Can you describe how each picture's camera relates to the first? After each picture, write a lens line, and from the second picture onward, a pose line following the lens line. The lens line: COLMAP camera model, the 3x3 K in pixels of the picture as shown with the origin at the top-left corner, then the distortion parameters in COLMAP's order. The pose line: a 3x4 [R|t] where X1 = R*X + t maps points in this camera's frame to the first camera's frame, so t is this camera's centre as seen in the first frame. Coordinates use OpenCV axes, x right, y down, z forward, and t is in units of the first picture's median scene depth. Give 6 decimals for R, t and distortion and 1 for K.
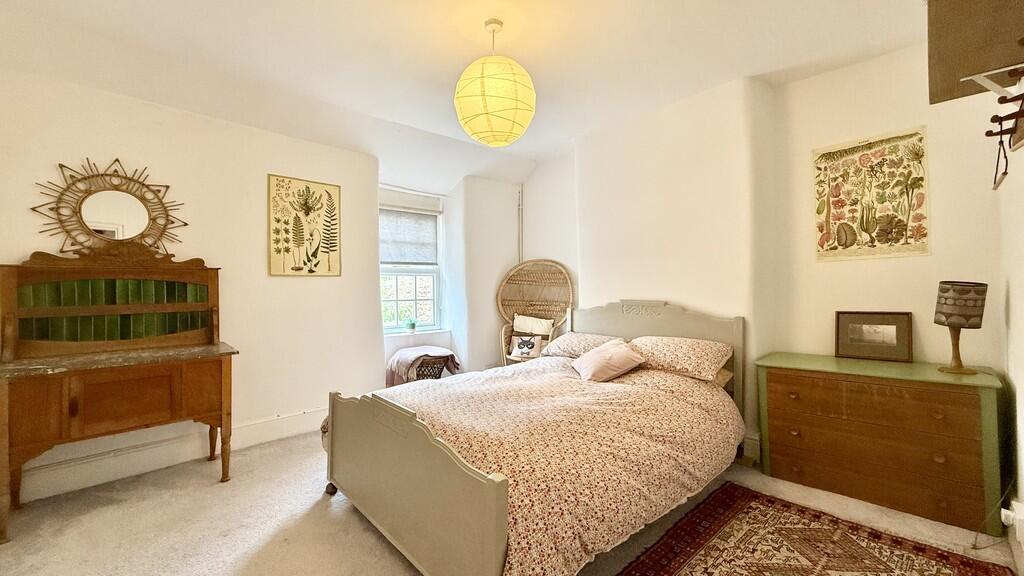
lens RADIAL K [[406.1, 0, 509.5], [0, 406.1, 289.0], [0, 0, 1]] dist [-0.010167, -0.000158]
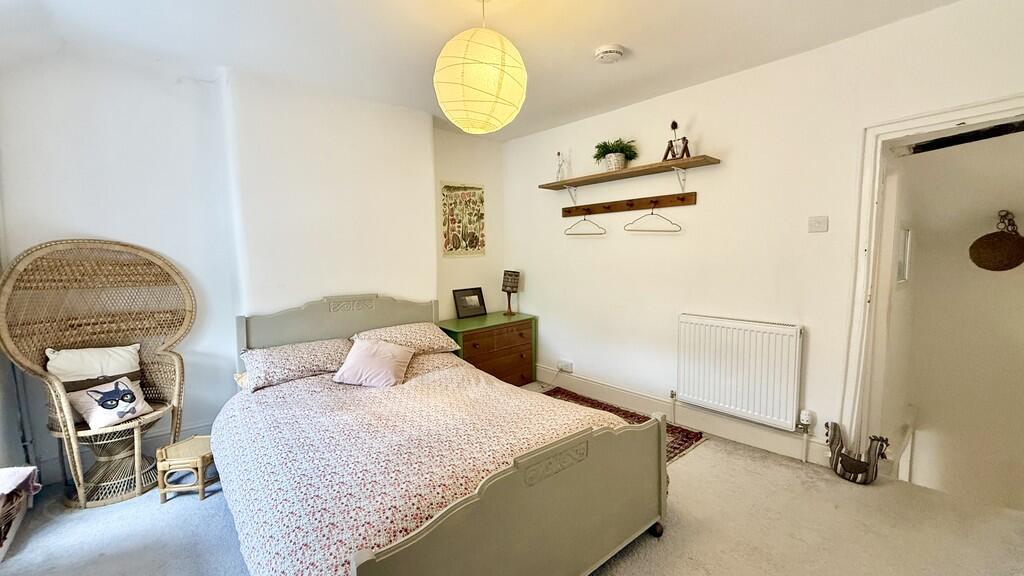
lens RADIAL K [[406.1, 0, 509.5], [0, 406.1, 287.8], [0, 0, 1]] dist [-0.010167, -0.000158]
pose [[0.038064, -0.073153, 0.996594, -0.772668], [0.018319, 0.997200, 0.072498, -0.065722], [-0.999107, 0.015497, 0.039297, 0.745803]]
